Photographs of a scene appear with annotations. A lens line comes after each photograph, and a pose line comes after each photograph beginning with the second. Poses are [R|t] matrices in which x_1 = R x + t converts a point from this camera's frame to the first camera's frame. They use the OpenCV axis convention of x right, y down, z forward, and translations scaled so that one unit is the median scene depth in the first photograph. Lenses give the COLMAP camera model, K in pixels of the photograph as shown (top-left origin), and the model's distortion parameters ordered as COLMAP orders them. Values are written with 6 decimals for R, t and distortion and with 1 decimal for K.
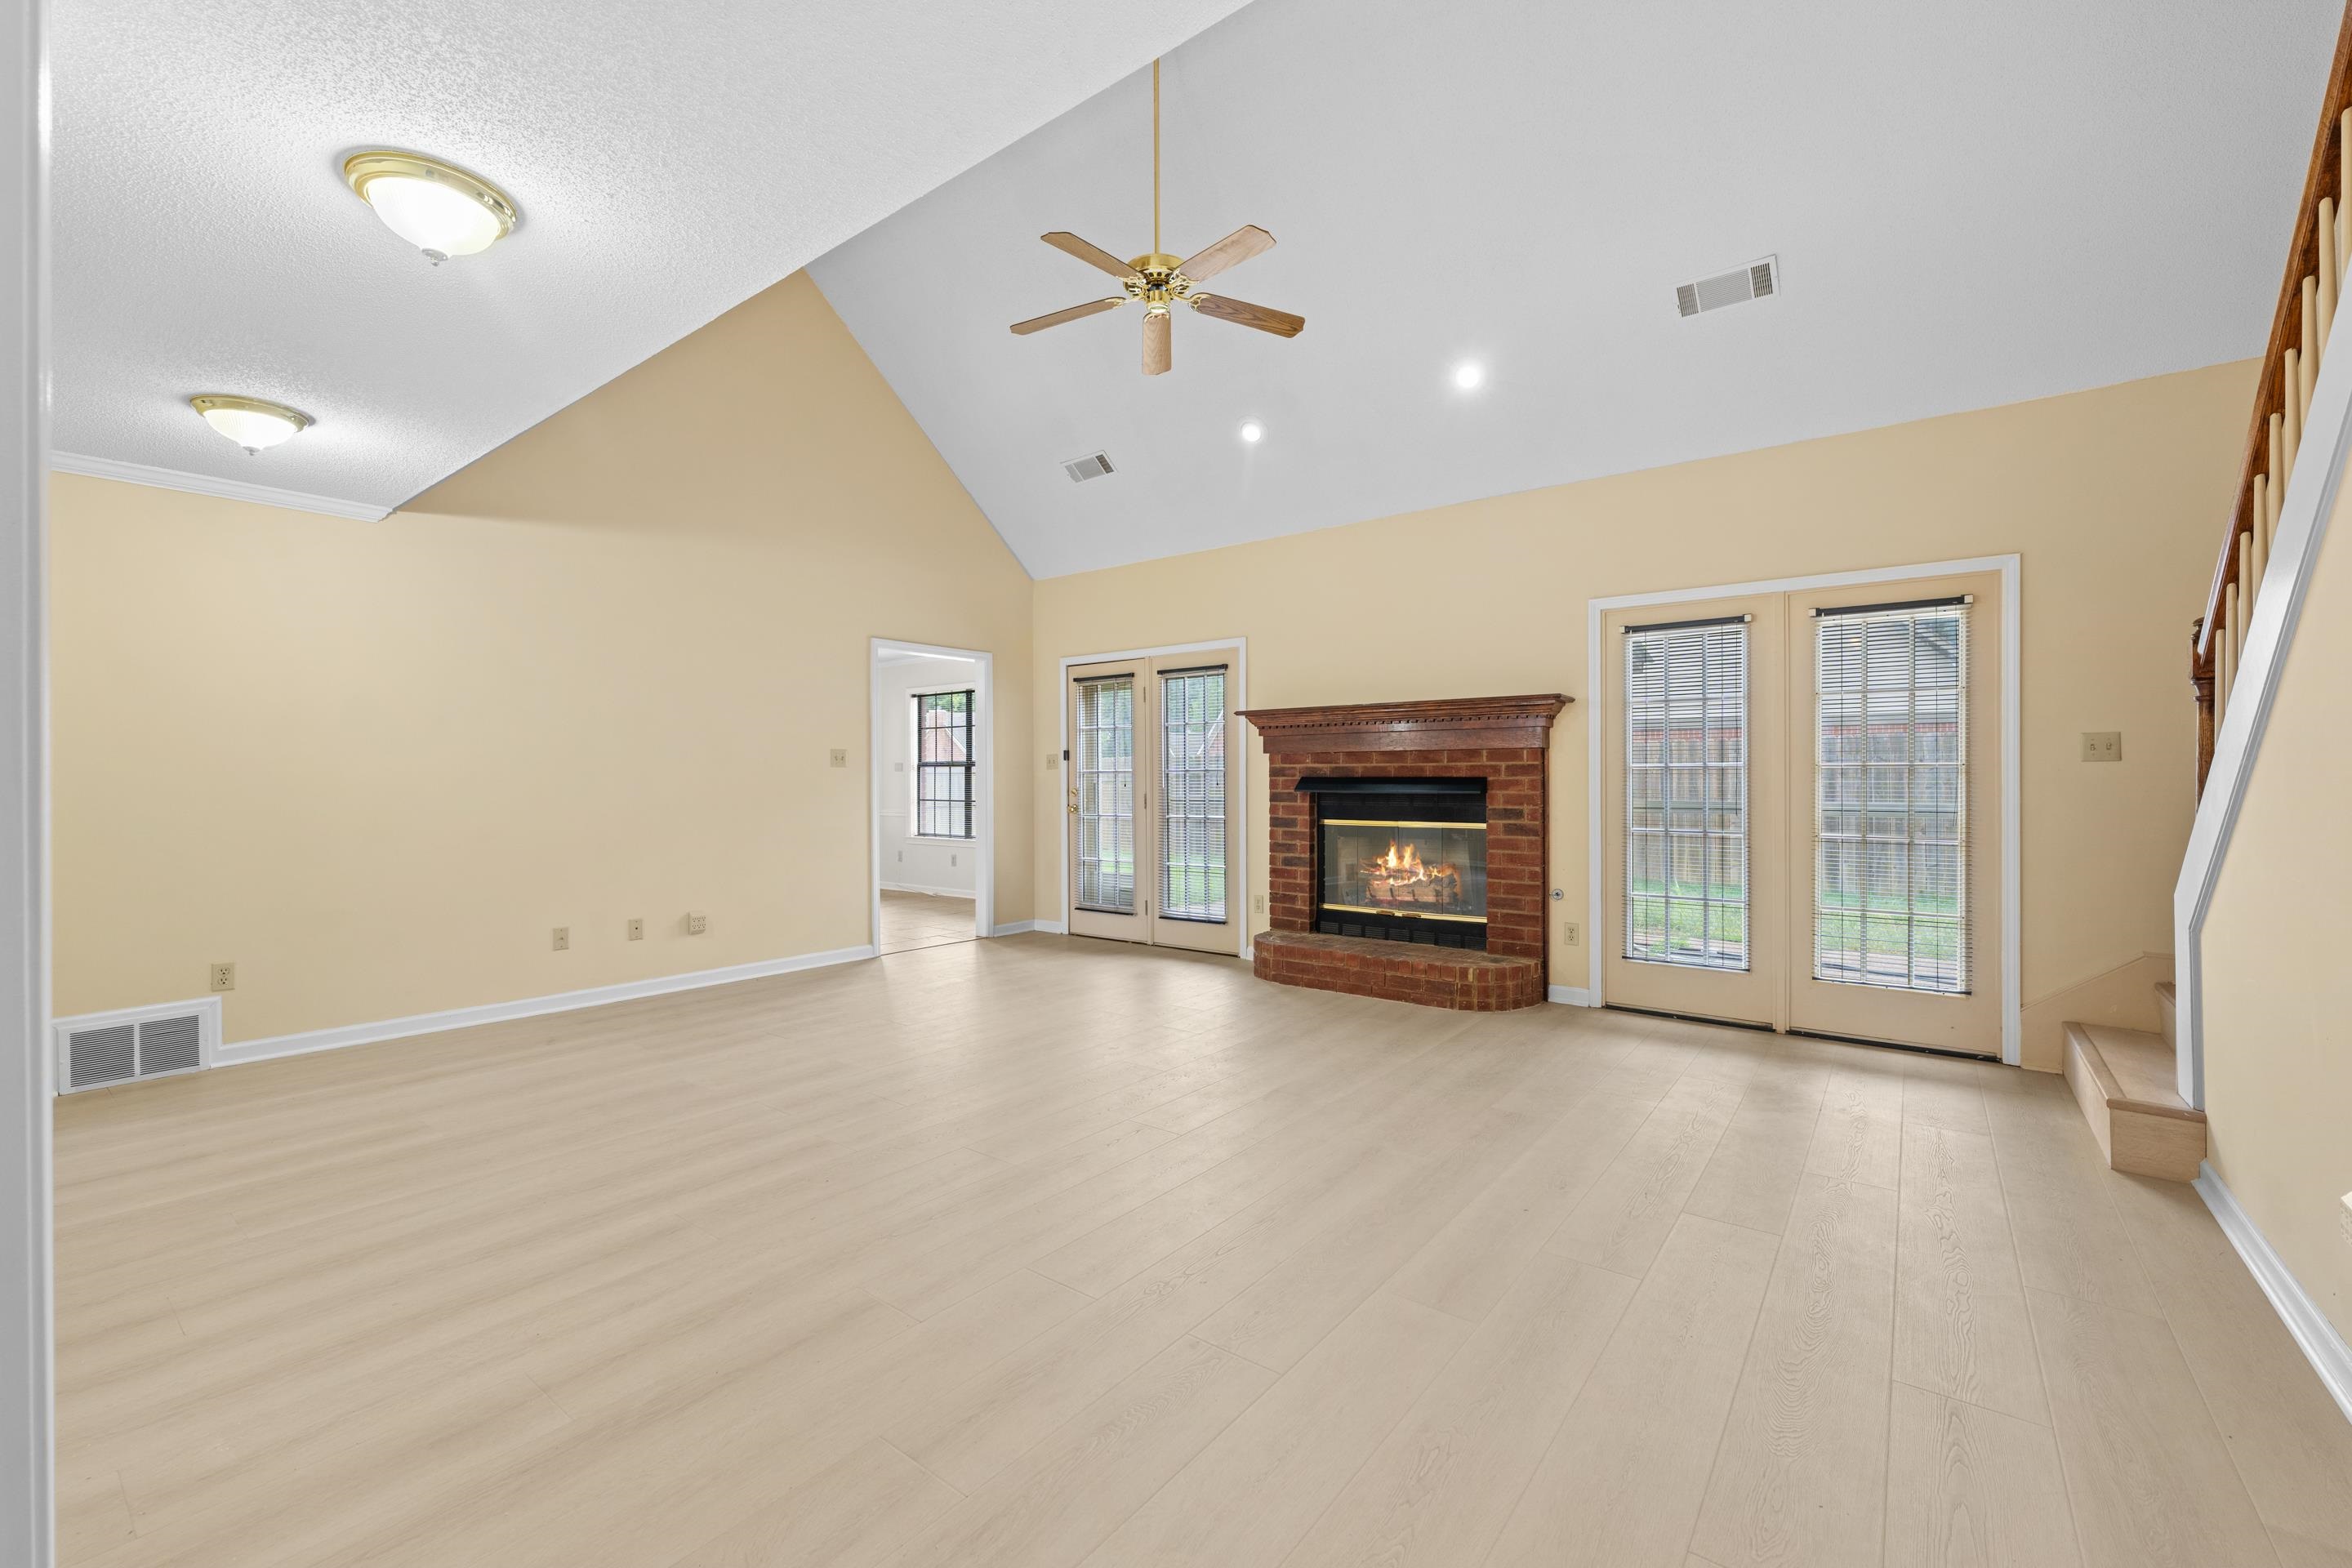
lens RADIAL K [[966.9, 0, 1176.0], [0, 966.9, 784.0], [0, 0, 1]] dist [-0.000139, 0.000011]
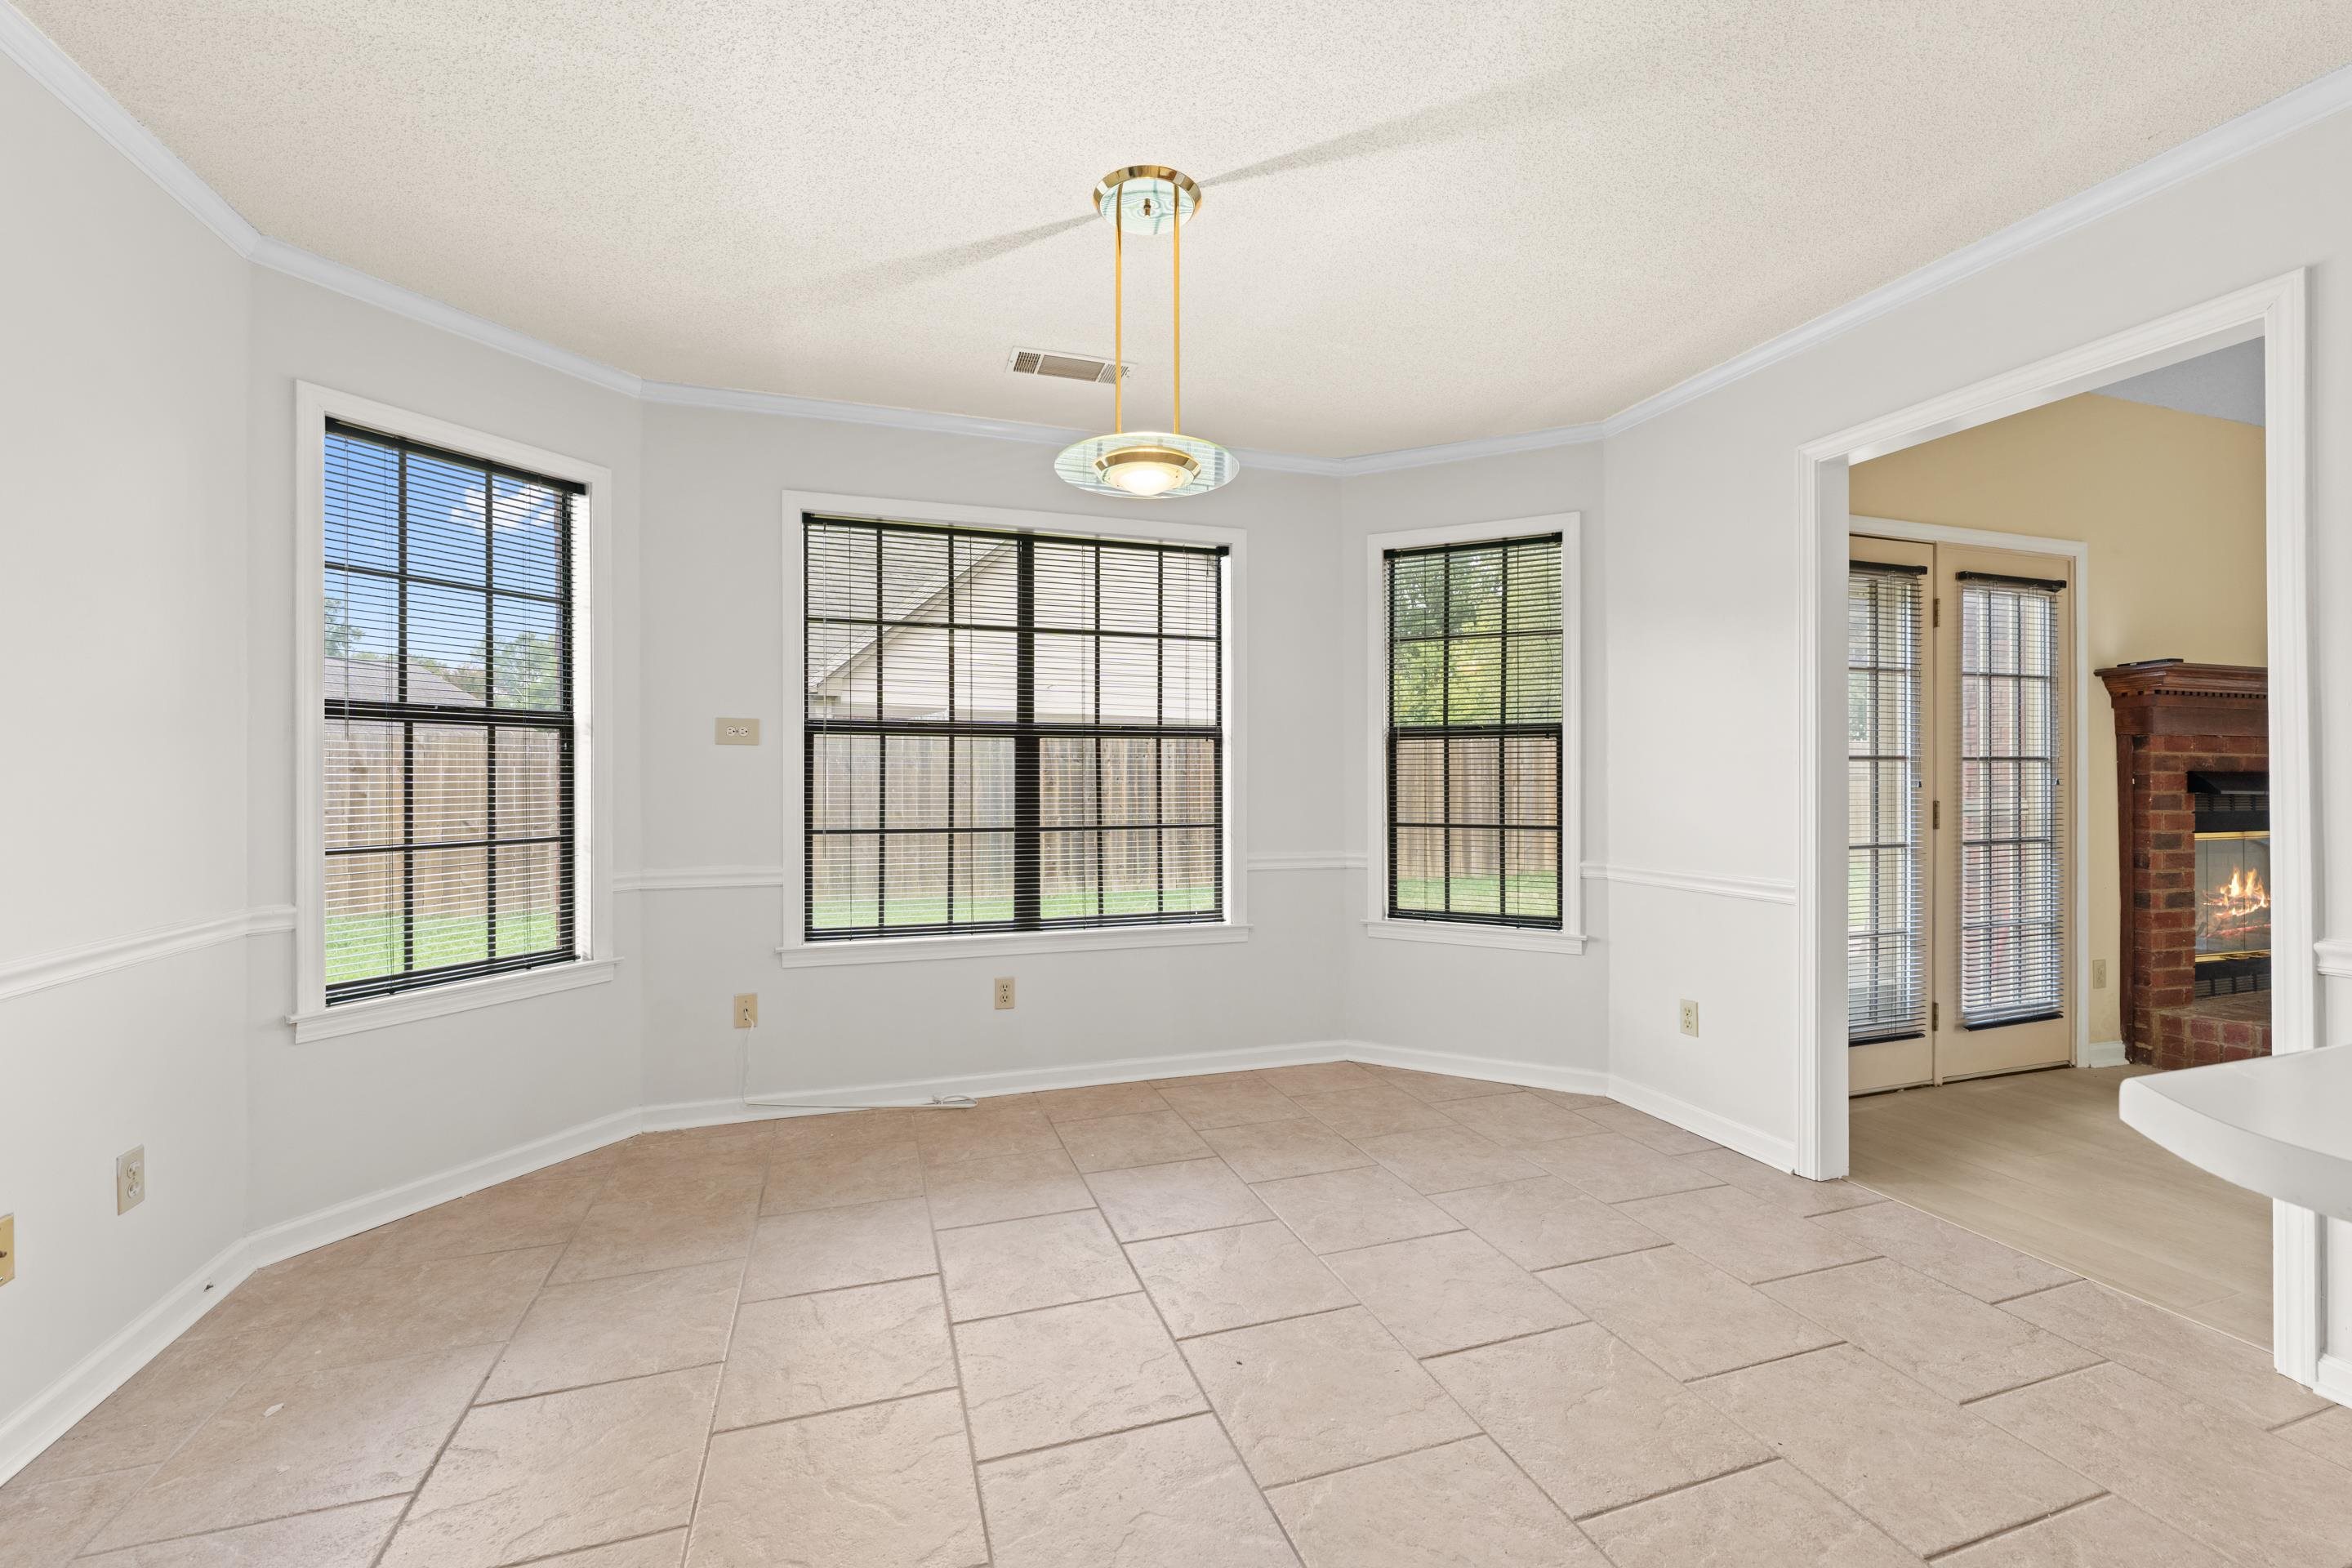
lens RADIAL K [[966.9, 0, 1176.0], [0, 966.9, 784.0], [0, 0, 1]] dist [-0.000139, 0.000011]
pose [[0.559574, -0.004151, 0.828770, -0.701515], [0.001350, 0.999991, 0.004098, -0.001653], [-0.828779, -0.001174, 0.559575, 1.050286]]
